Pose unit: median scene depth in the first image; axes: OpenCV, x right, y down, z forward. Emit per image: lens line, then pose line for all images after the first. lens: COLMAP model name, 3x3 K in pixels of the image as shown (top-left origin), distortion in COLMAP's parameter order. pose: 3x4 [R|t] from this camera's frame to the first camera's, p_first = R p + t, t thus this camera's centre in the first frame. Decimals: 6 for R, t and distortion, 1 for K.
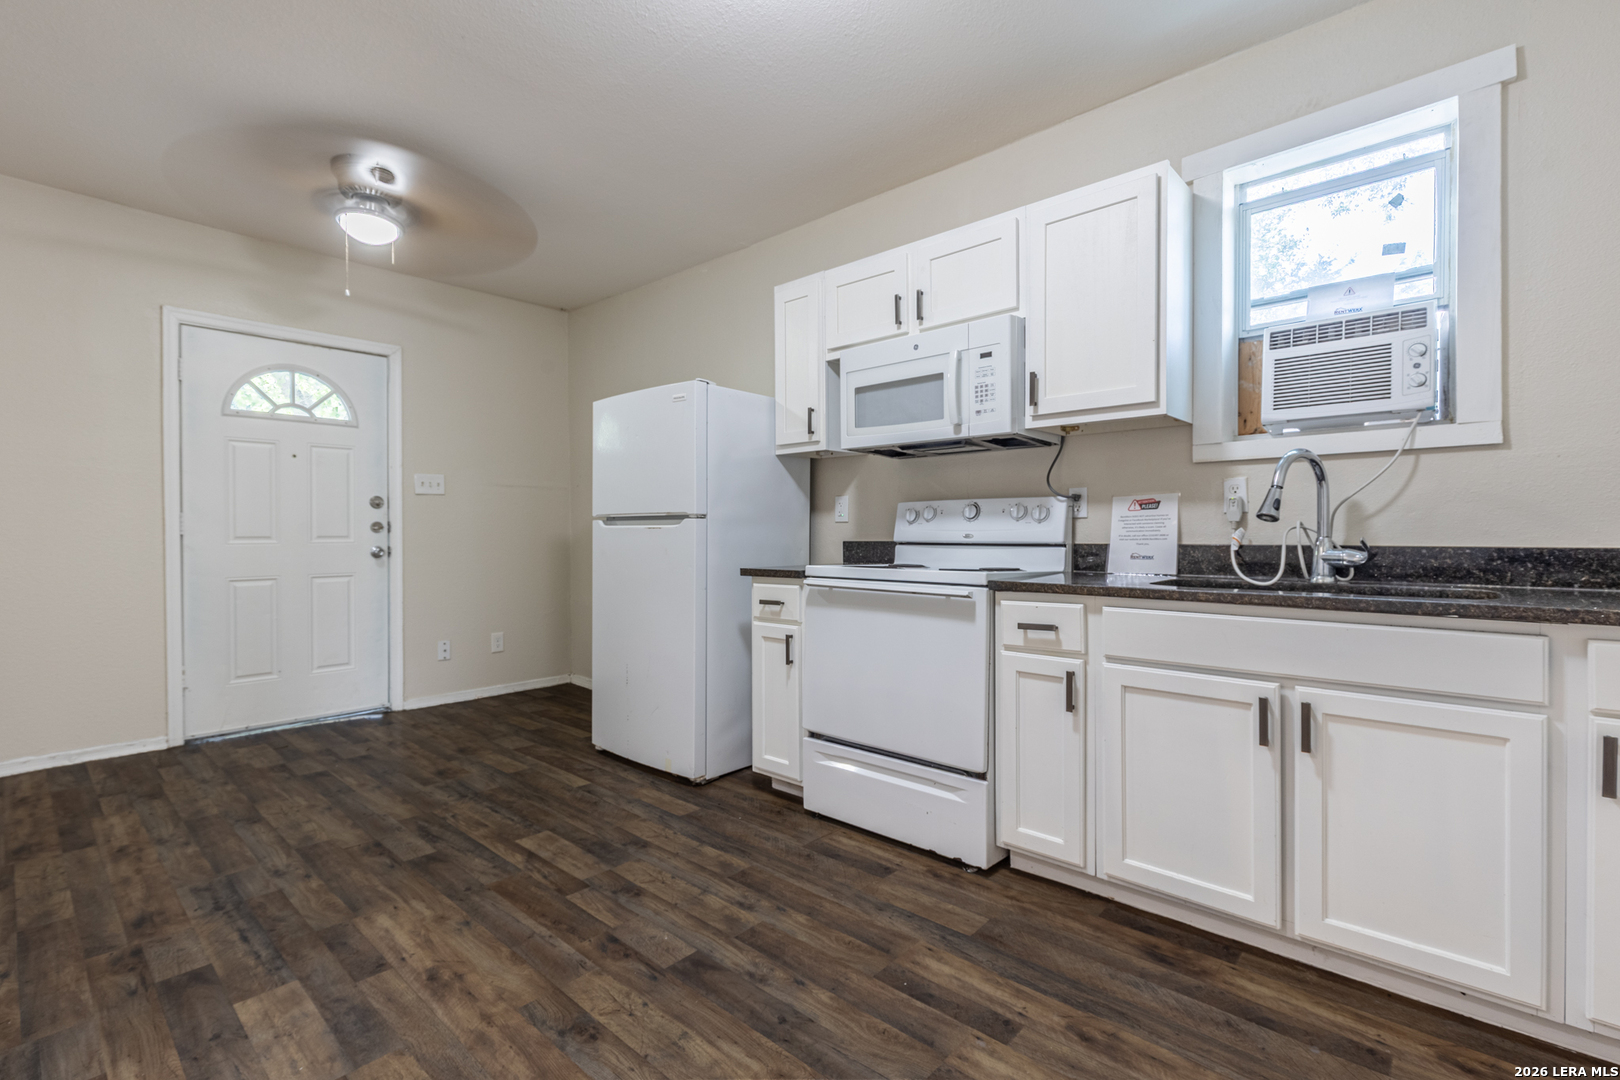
lens RADIAL K [[729.6, 0, 816.0], [0, 729.6, 535.3], [0, 0, 1]] dist [0.007460, -0.001091]
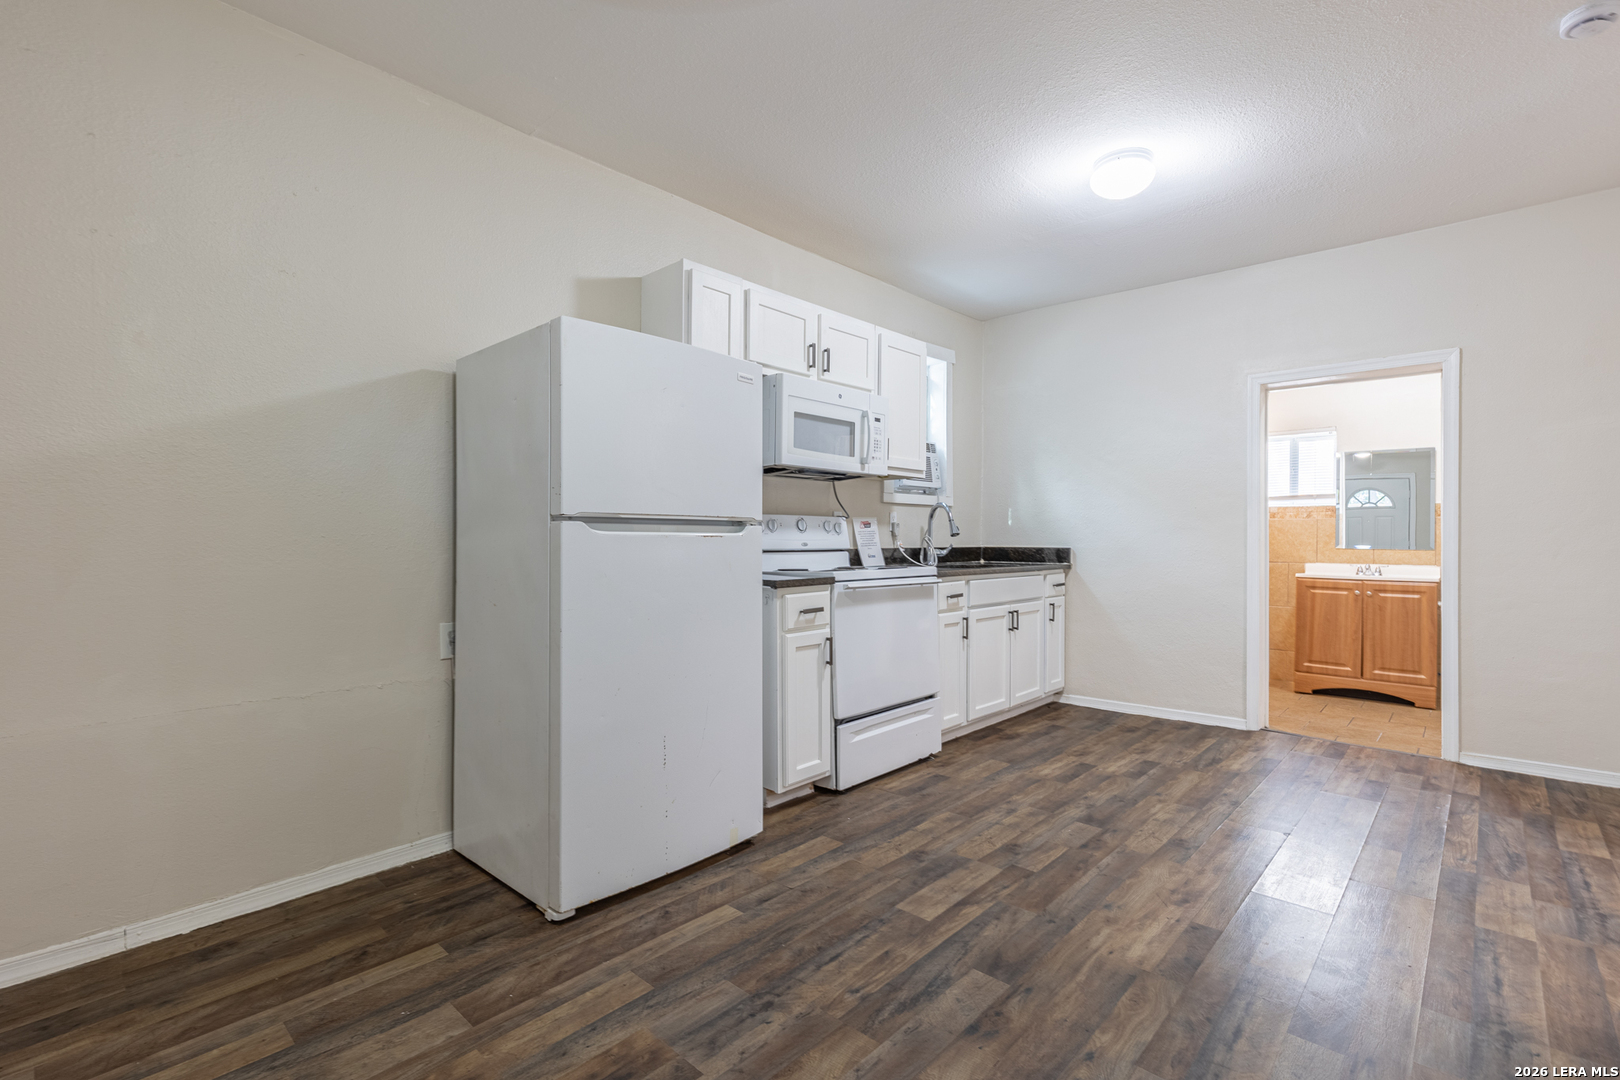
lens RADIAL K [[729.6, 0, 816.0], [0, 729.6, 536.7], [0, 0, 1]] dist [0.007460, -0.001091]
pose [[0.013169, 0.005057, 0.999900, -1.258815], [0.003199, 0.999982, -0.005100, -0.007120], [-0.999908, 0.003266, 0.013153, 1.139585]]
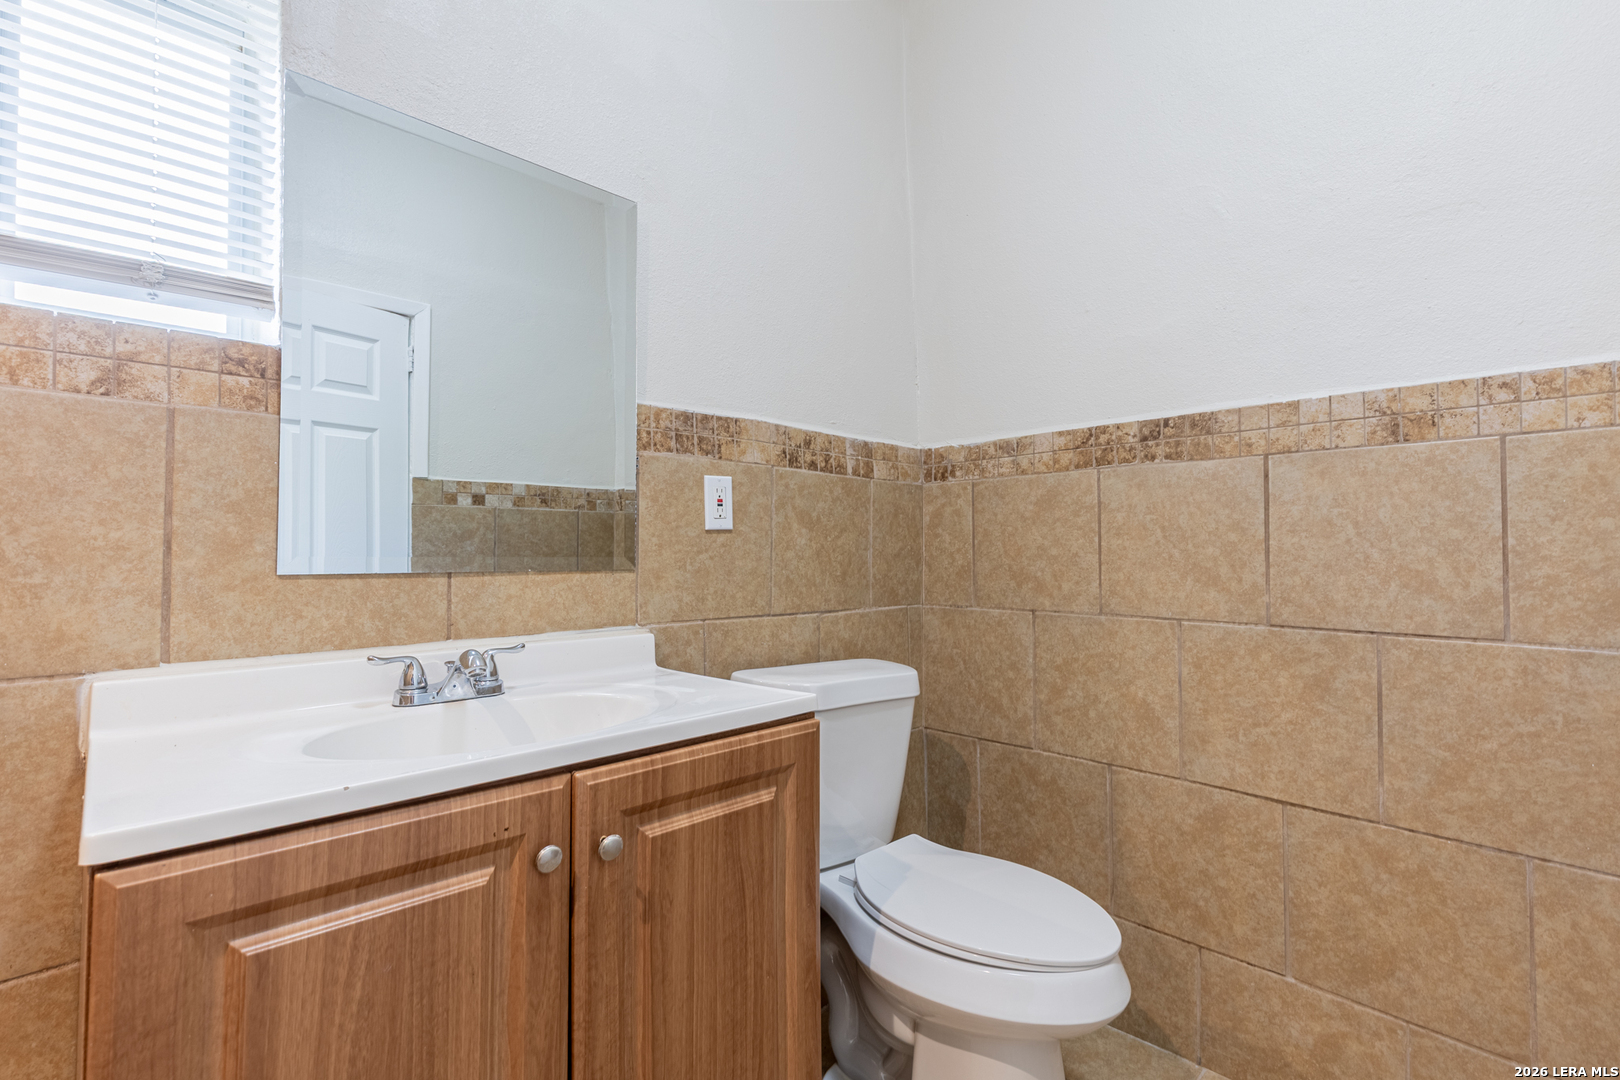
lens RADIAL K [[729.6, 0, 813.6], [0, 729.6, 538.9], [0, 0, 1]] dist [0.007460, -0.001091]
pose [[-0.995546, 0.005340, 0.094124, 0.648013], [0.004836, 0.999973, -0.005584, 0.005177], [-0.094151, -0.005104, -0.995545, -0.025889]]
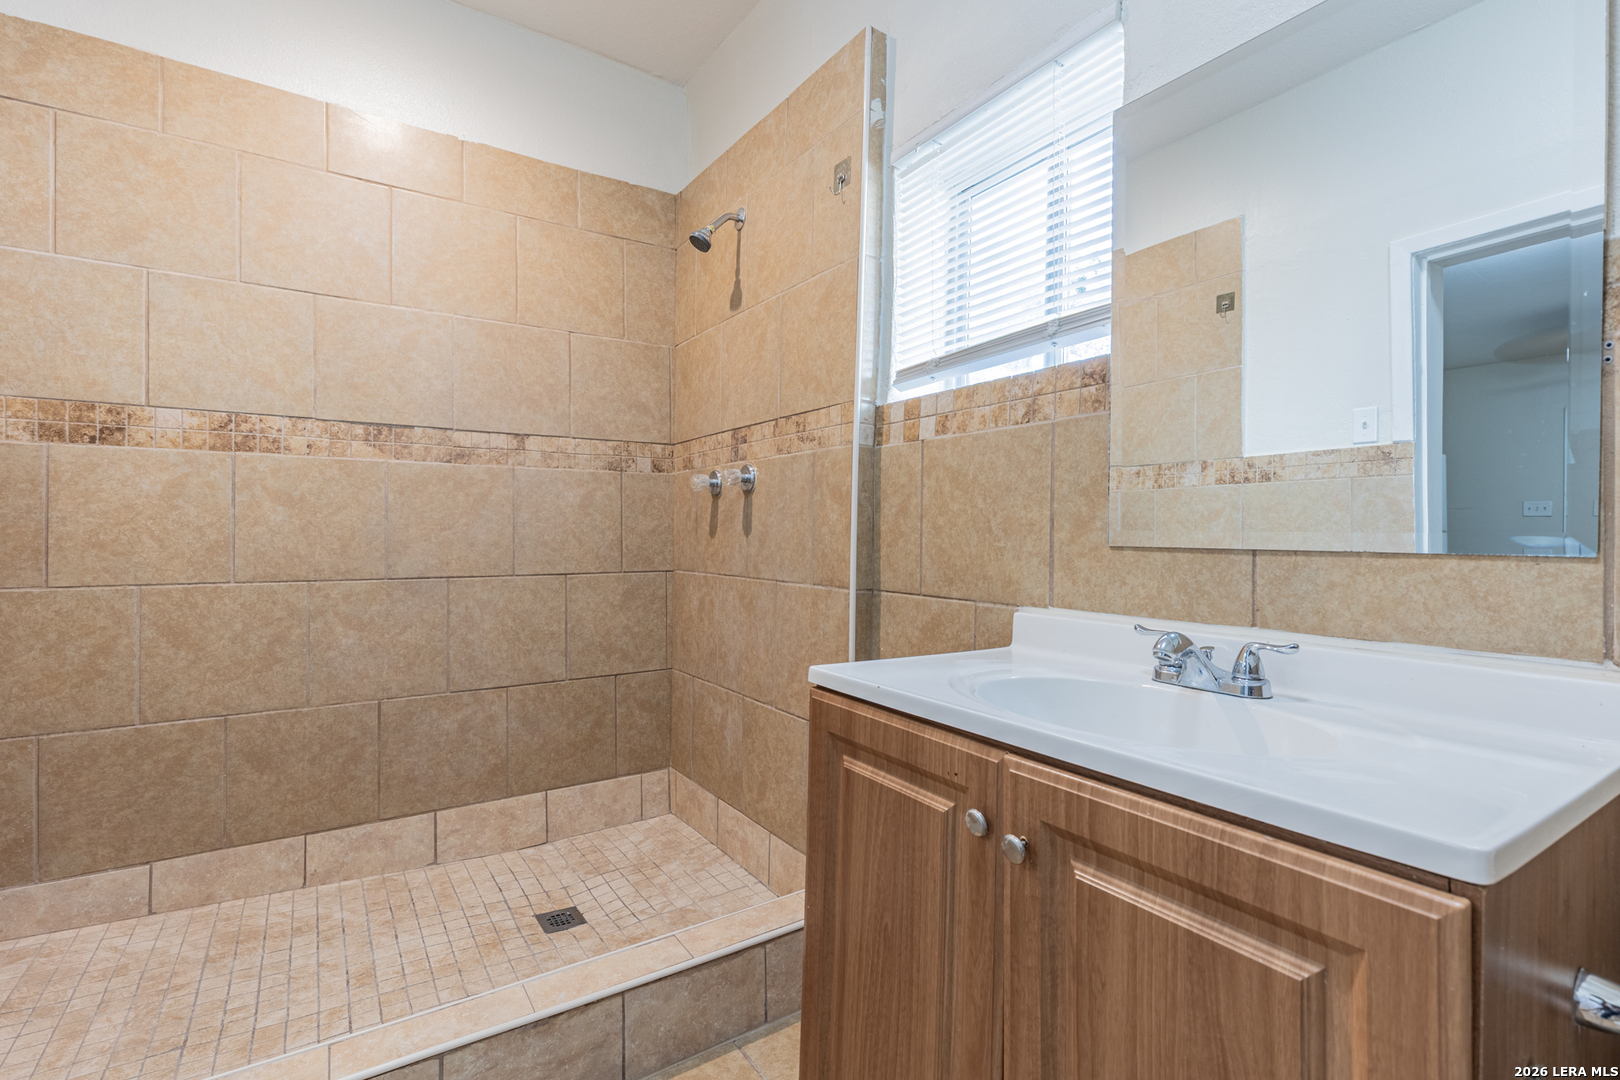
lens RADIAL K [[729.6, 0, 830.2], [0, 729.6, 541.0], [0, 0, 1]] dist [0.007460, -0.001091]
pose [[0.251442, -0.001624, 0.967871, 0.464420], [0.003631, 0.999993, 0.000734, 0.017541], [-0.967865, 0.003330, 0.251447, -0.353887]]
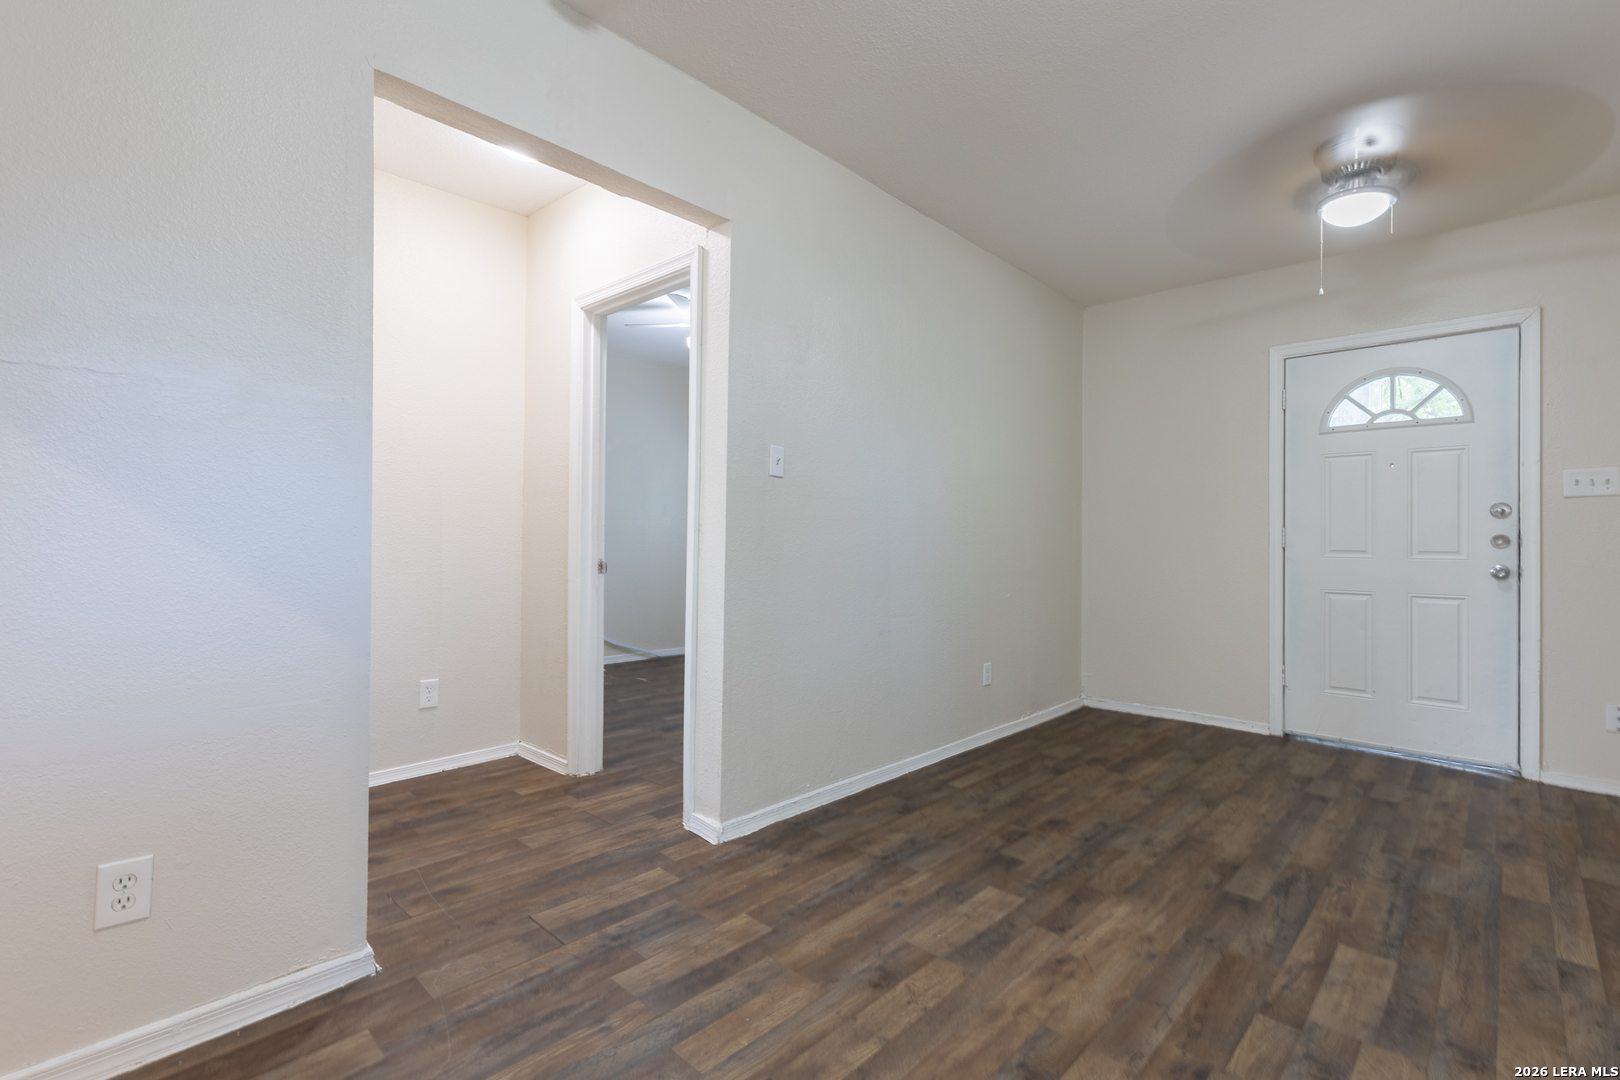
lens RADIAL K [[729.6, 0, 818.8], [0, 729.6, 536.8], [0, 0, 1]] dist [0.007460, -0.001091]
pose [[-0.026794, -0.005875, -0.999624, 0.389921], [-0.015518, 0.999865, -0.005460, 0.000042], [0.999521, 0.015366, -0.026881, 0.474068]]
